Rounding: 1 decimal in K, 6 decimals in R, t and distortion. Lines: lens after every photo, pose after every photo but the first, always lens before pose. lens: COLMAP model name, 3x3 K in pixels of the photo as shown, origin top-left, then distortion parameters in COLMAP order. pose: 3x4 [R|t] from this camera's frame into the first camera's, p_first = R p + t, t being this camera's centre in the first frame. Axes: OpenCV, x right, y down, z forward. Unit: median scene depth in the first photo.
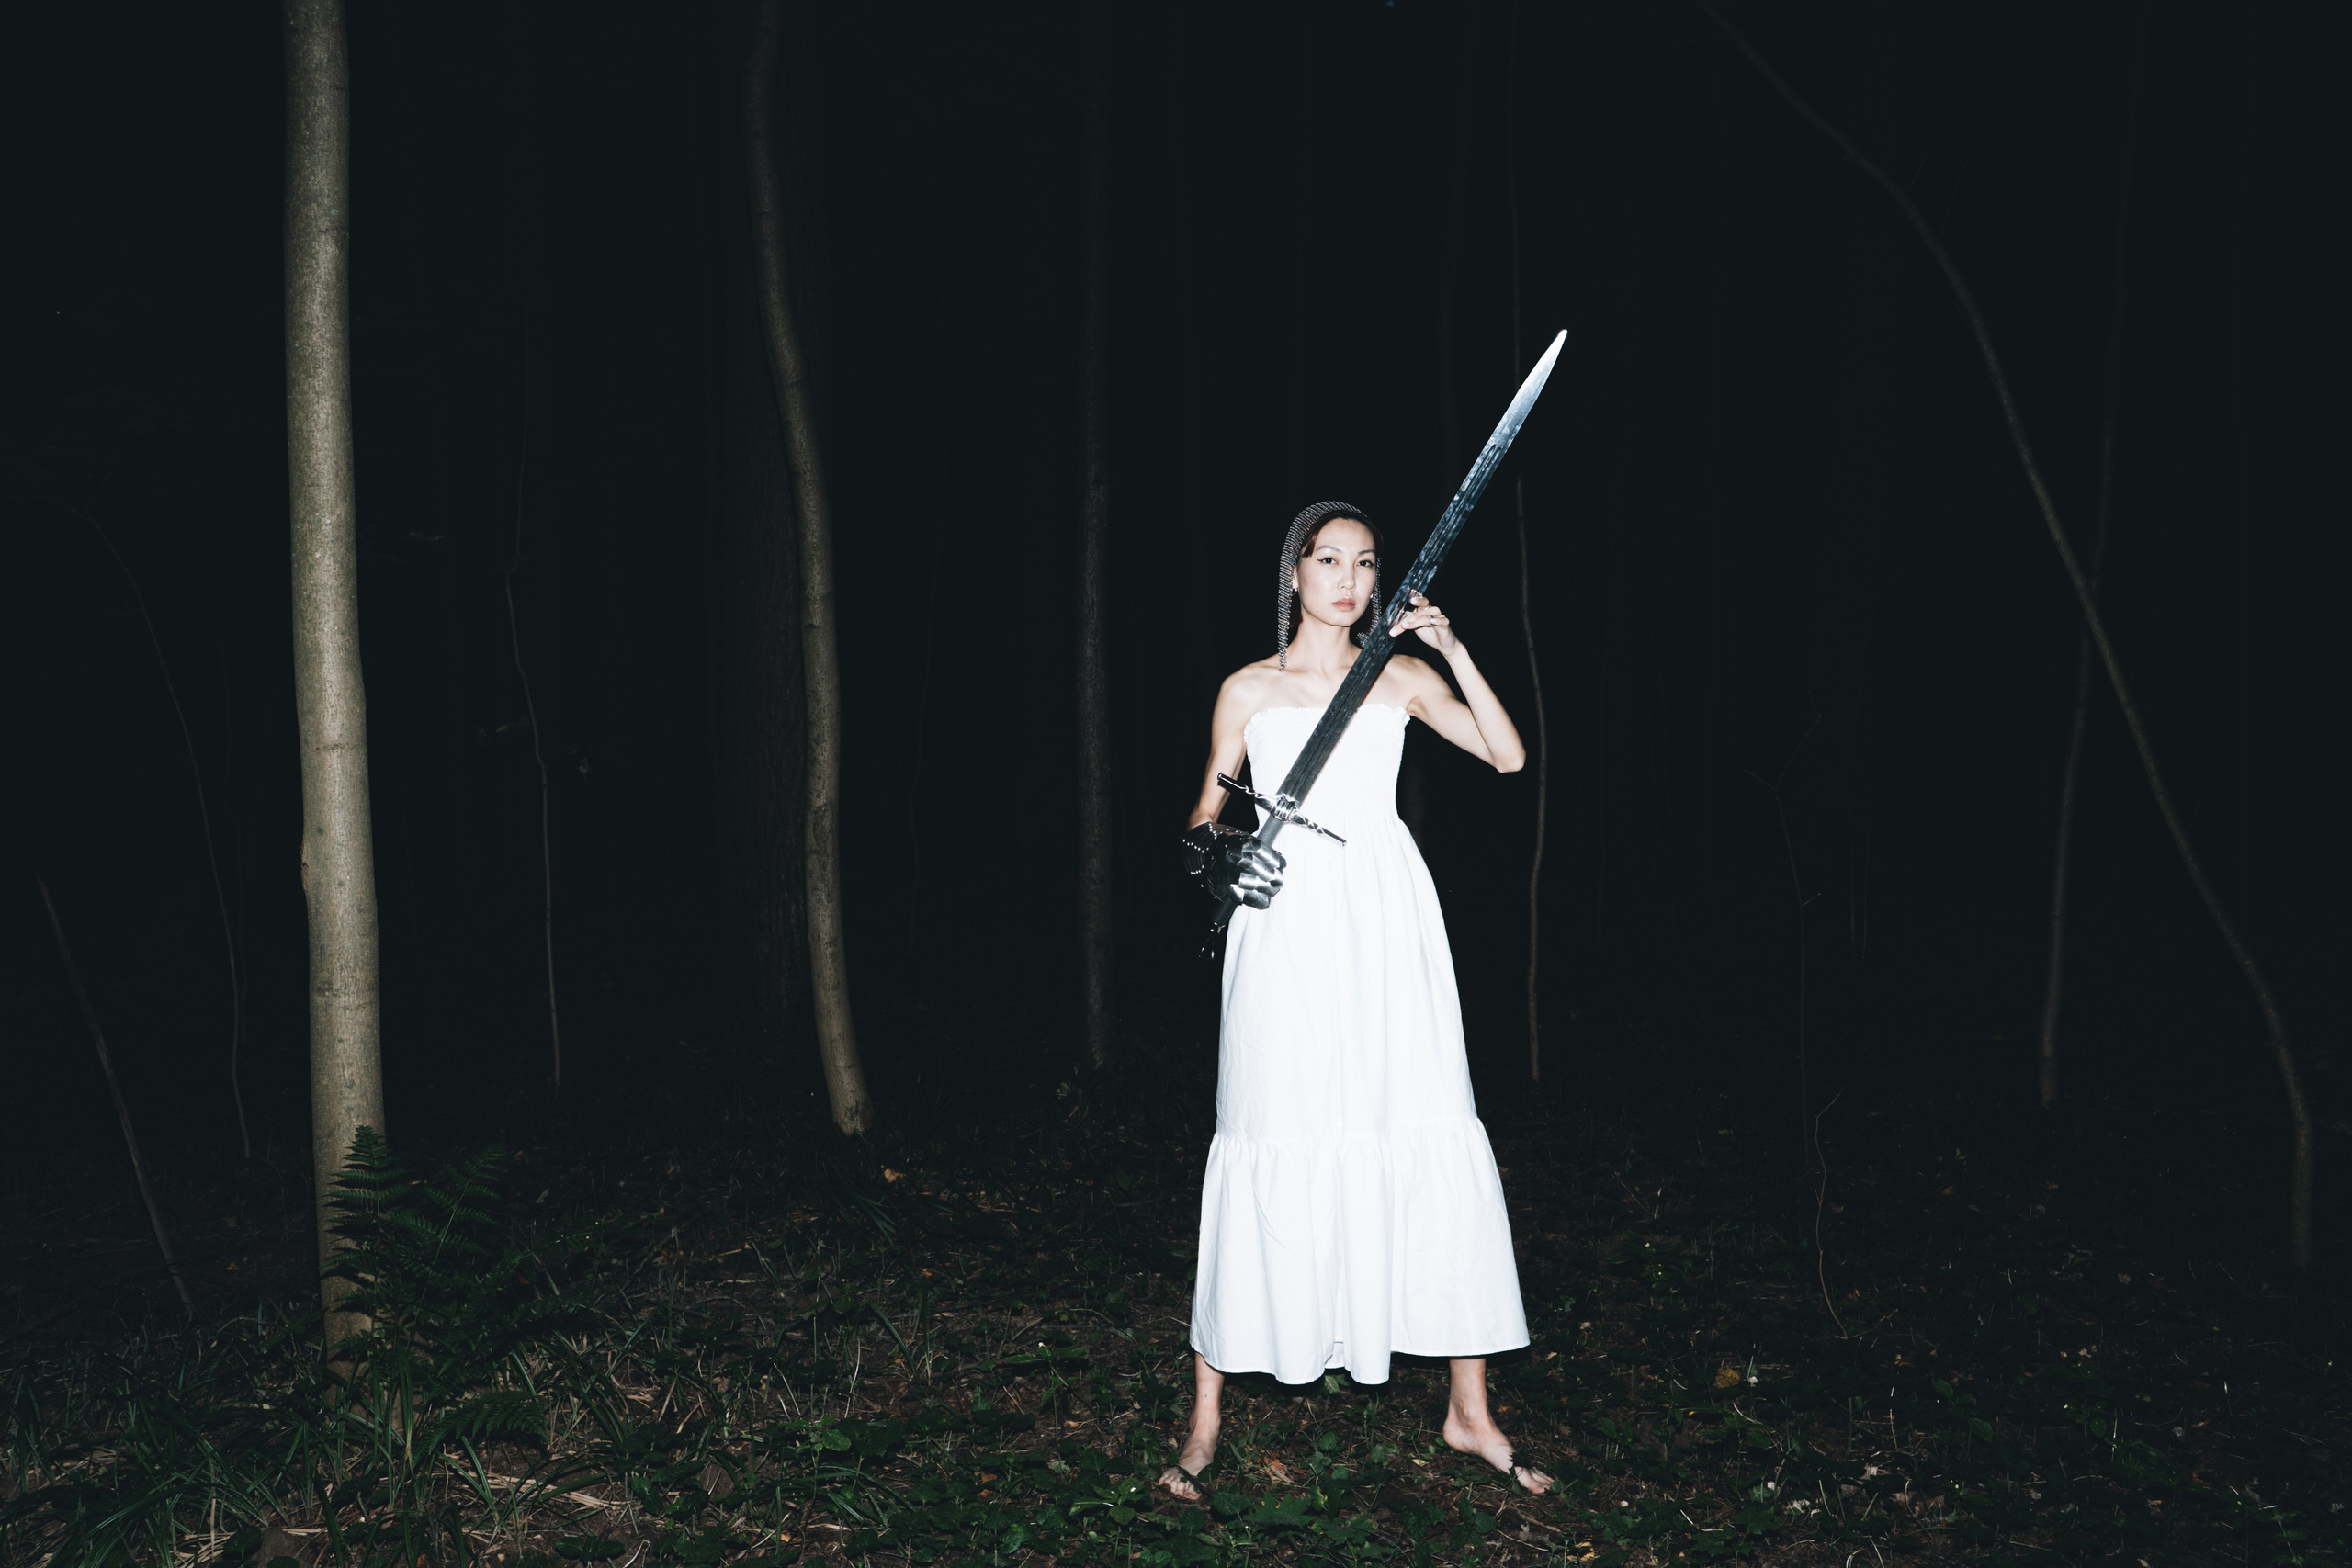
lens RADIAL K [[1895.4, 0, 1182.3], [0, 1895.4, 758.3], [0, 0, 1]] dist [0.005037, 0.003530]
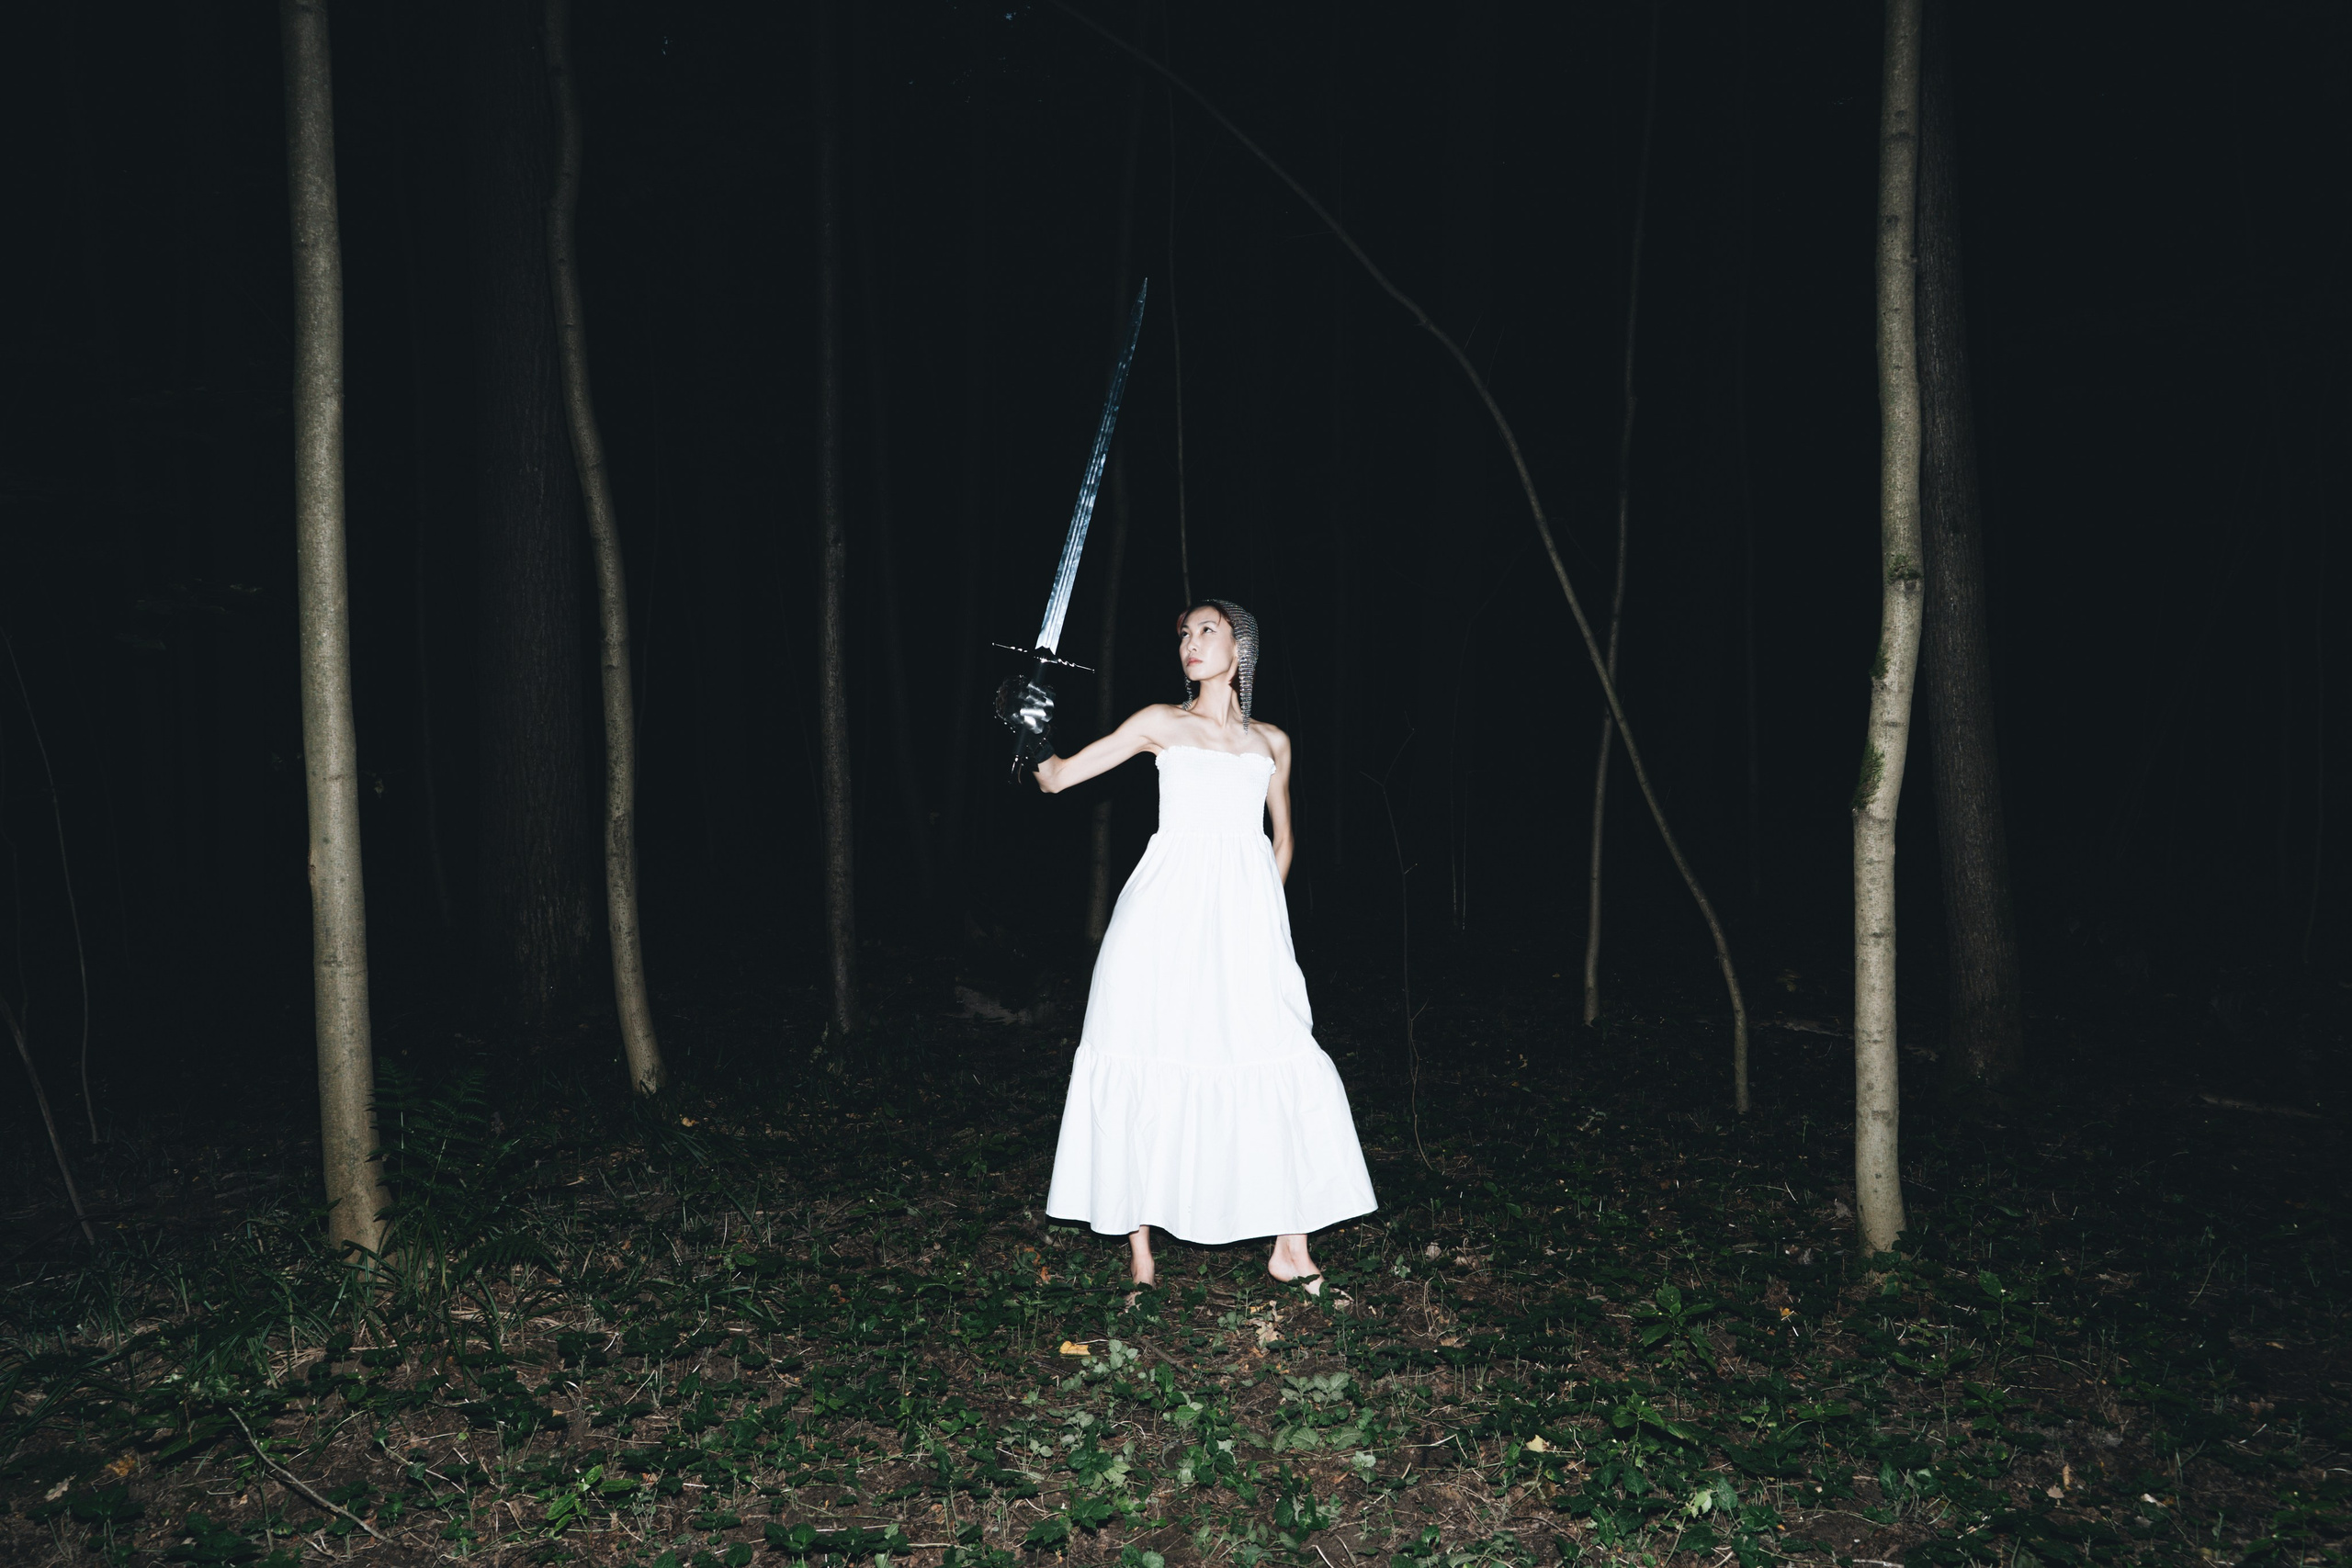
lens RADIAL K [[1895.4, 0, 1182.3], [0, 1895.4, 758.3], [0, 0, 1]] dist [0.005037, 0.003530]
pose [[0.982099, -0.018643, 0.187442, -0.082612], [0.018998, 0.999820, -0.000102, -0.006025], [-0.187406, 0.003661, 0.982276, -0.314268]]
